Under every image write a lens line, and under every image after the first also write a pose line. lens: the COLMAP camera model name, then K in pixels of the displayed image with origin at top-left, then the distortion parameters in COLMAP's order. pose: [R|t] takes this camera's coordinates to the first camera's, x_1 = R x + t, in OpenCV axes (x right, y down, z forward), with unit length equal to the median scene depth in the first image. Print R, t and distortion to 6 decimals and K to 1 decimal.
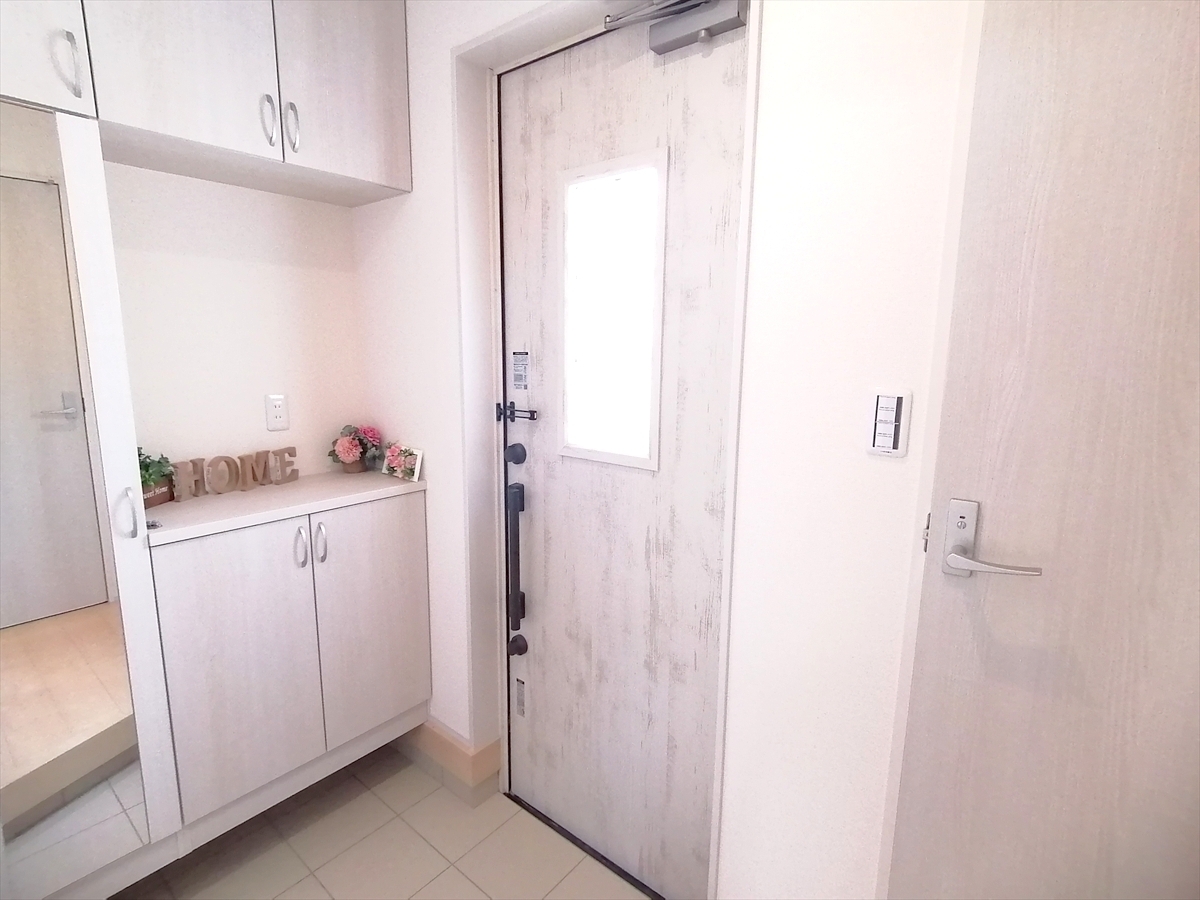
lens RADIAL K [[590.9, 0, 598.6], [0, 590.9, 444.9], [0, 0, 1]] dist [0.000824, -0.005376]
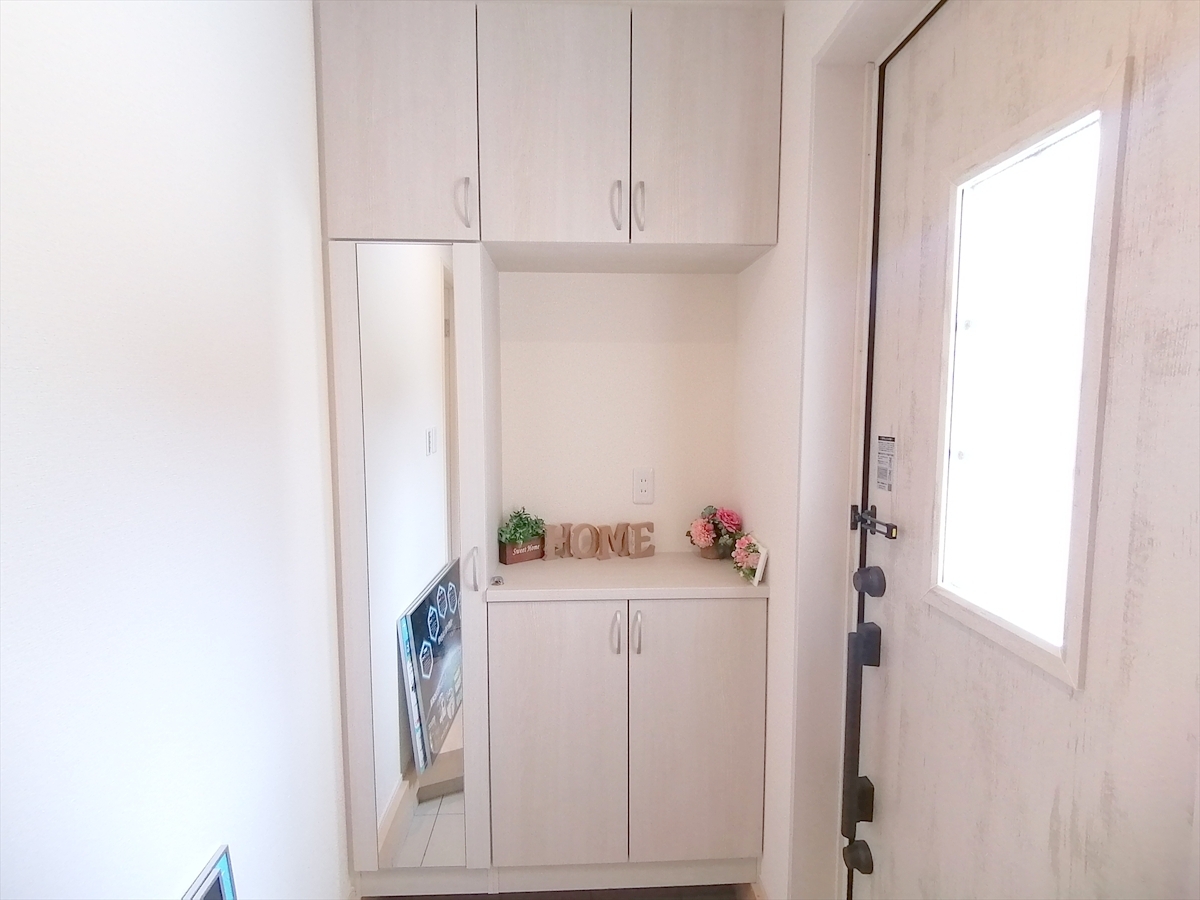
lens RADIAL K [[590.9, 0, 598.6], [0, 590.9, 444.9], [0, 0, 1]] dist [0.000824, -0.005376]
pose [[0.665075, 0.047242, -0.745281, 0.168825], [-0.115160, 0.992547, -0.039850, -0.084273], [0.737844, 0.112330, 0.665559, 0.299113]]
